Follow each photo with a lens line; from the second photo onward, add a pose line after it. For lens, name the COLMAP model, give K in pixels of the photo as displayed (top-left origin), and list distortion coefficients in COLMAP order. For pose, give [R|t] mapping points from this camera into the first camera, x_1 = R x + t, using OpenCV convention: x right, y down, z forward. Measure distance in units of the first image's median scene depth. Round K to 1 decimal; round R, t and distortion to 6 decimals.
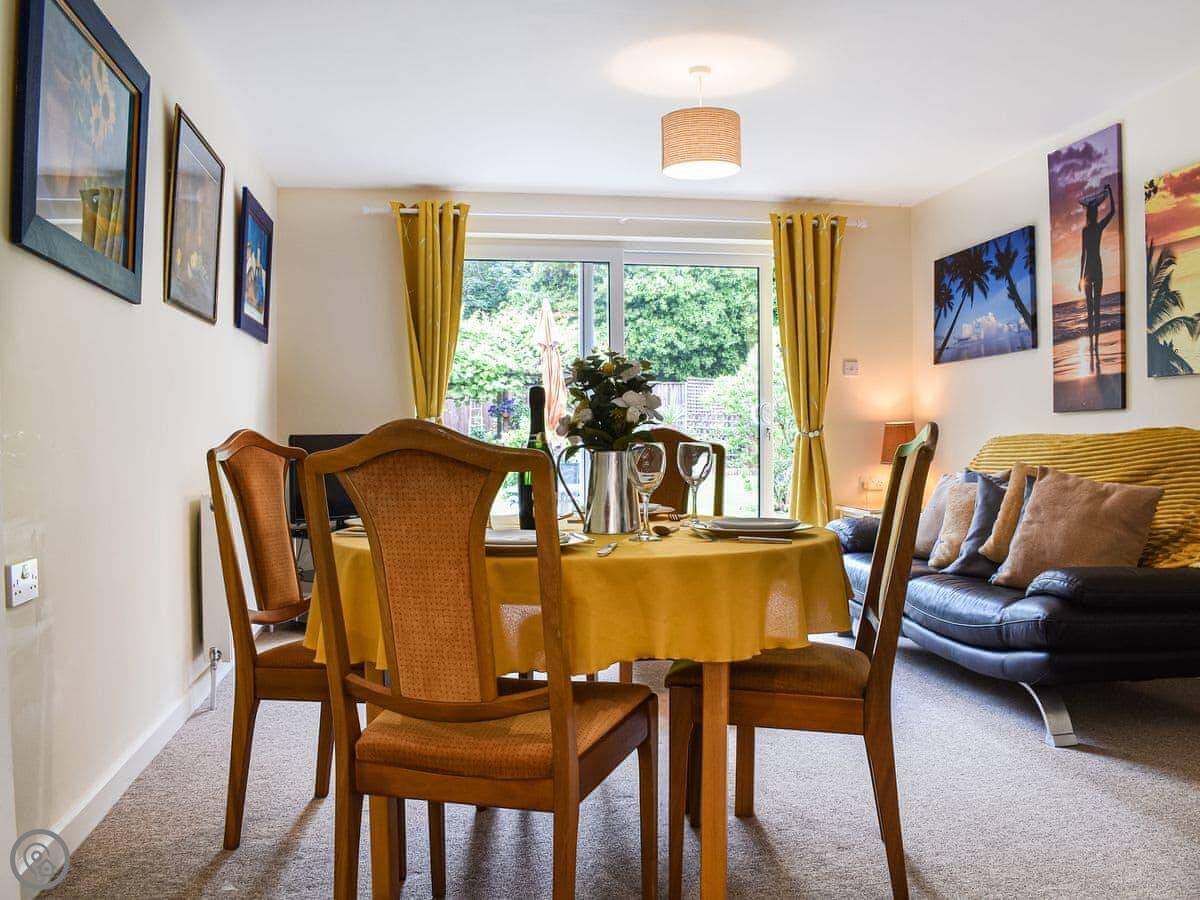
lens RADIAL K [[1078.9, 0, 602.9], [0, 1078.9, 446.1], [0, 0, 1]] dist [-0.090563, 0.015606]
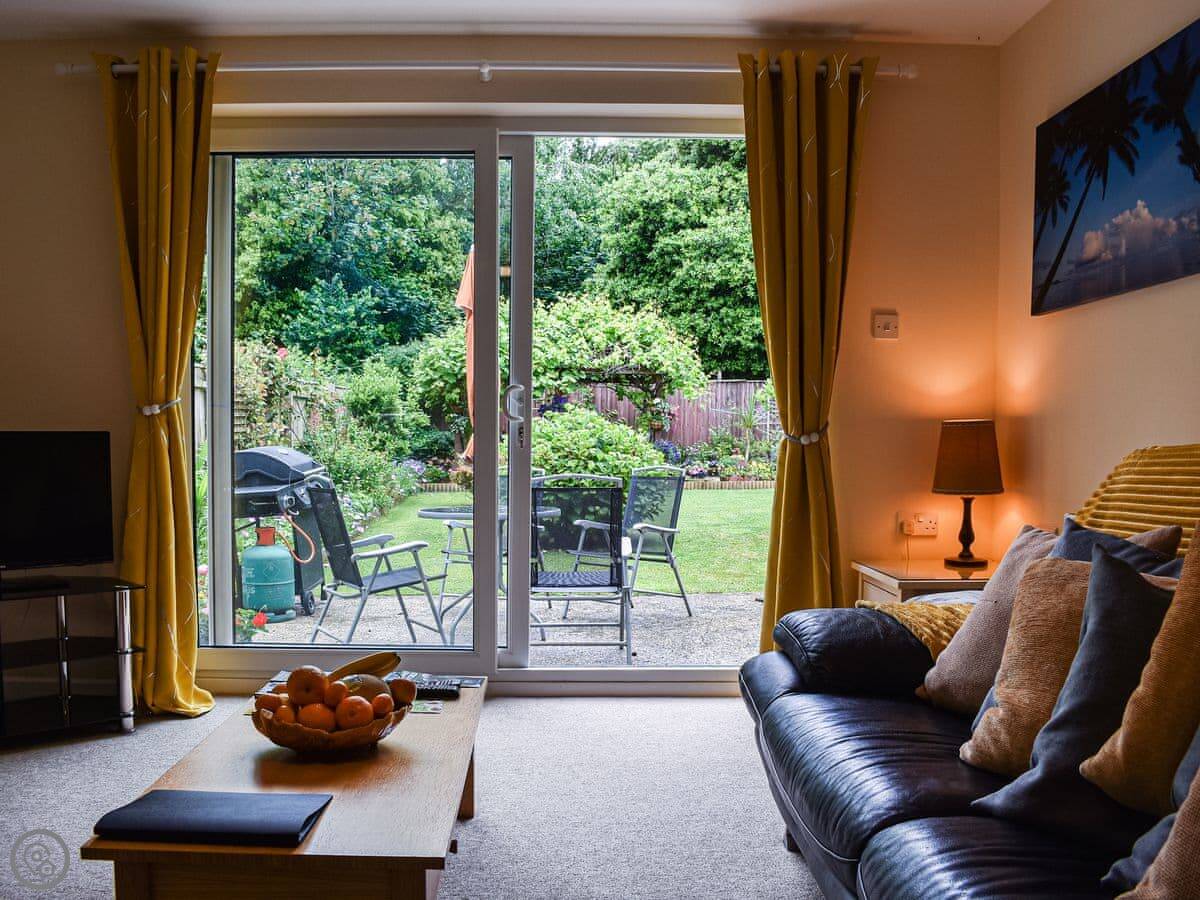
lens RADIAL K [[1078.9, 0, 550.7], [0, 1078.9, 509.3], [0, 0, 1]] dist [-0.090563, 0.015606]
pose [[0.986916, 0.020997, -0.159865, 0.196504], [-0.012230, 0.998377, 0.055628, -0.004725], [0.160773, -0.052945, 0.985570, 0.533021]]
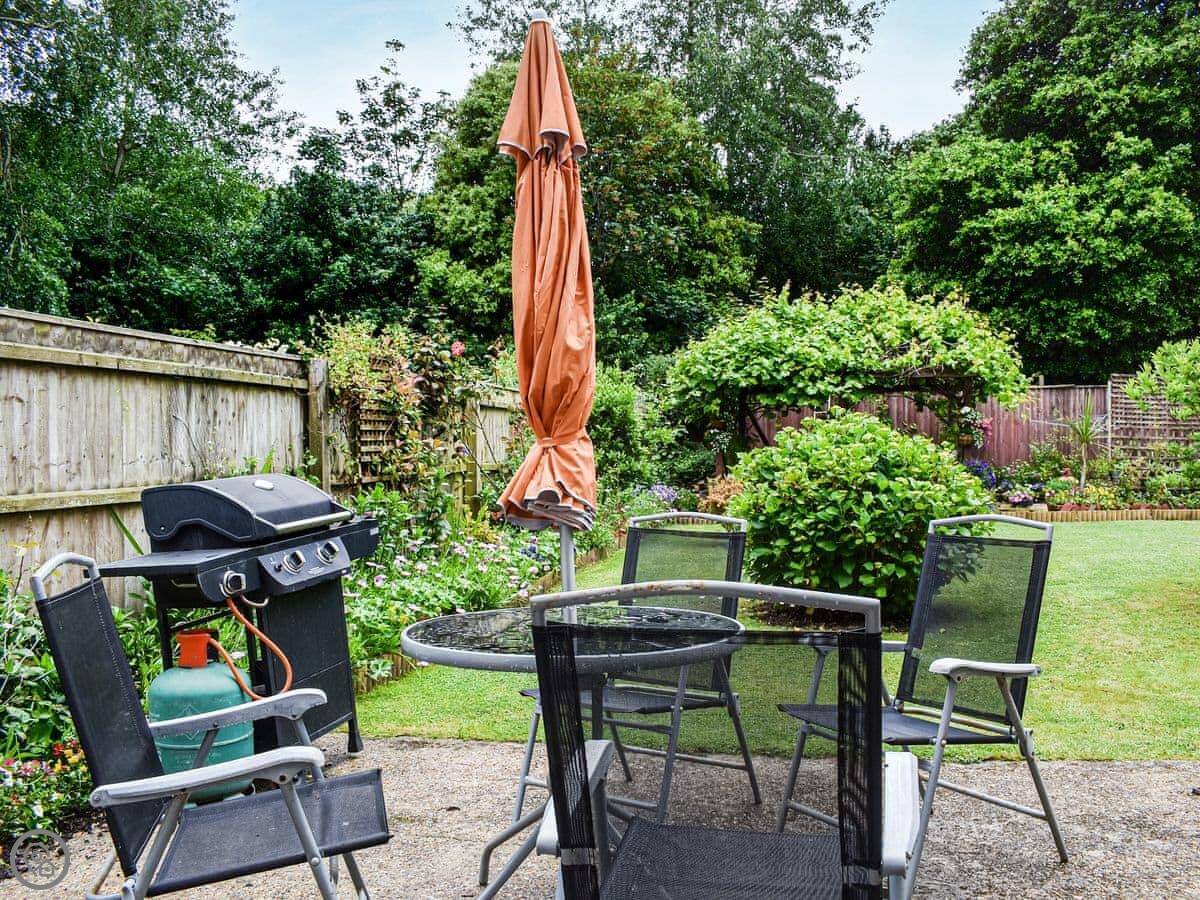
lens RADIAL K [[1078.9, 0, 654.9], [0, 1078.9, 442.7], [0, 0, 1]] dist [-0.090563, 0.015606]
pose [[0.941660, -0.002106, -0.336560, 0.144052], [-0.006347, 0.999692, -0.024013, -0.009791], [0.336507, 0.024748, 0.941356, 1.195009]]
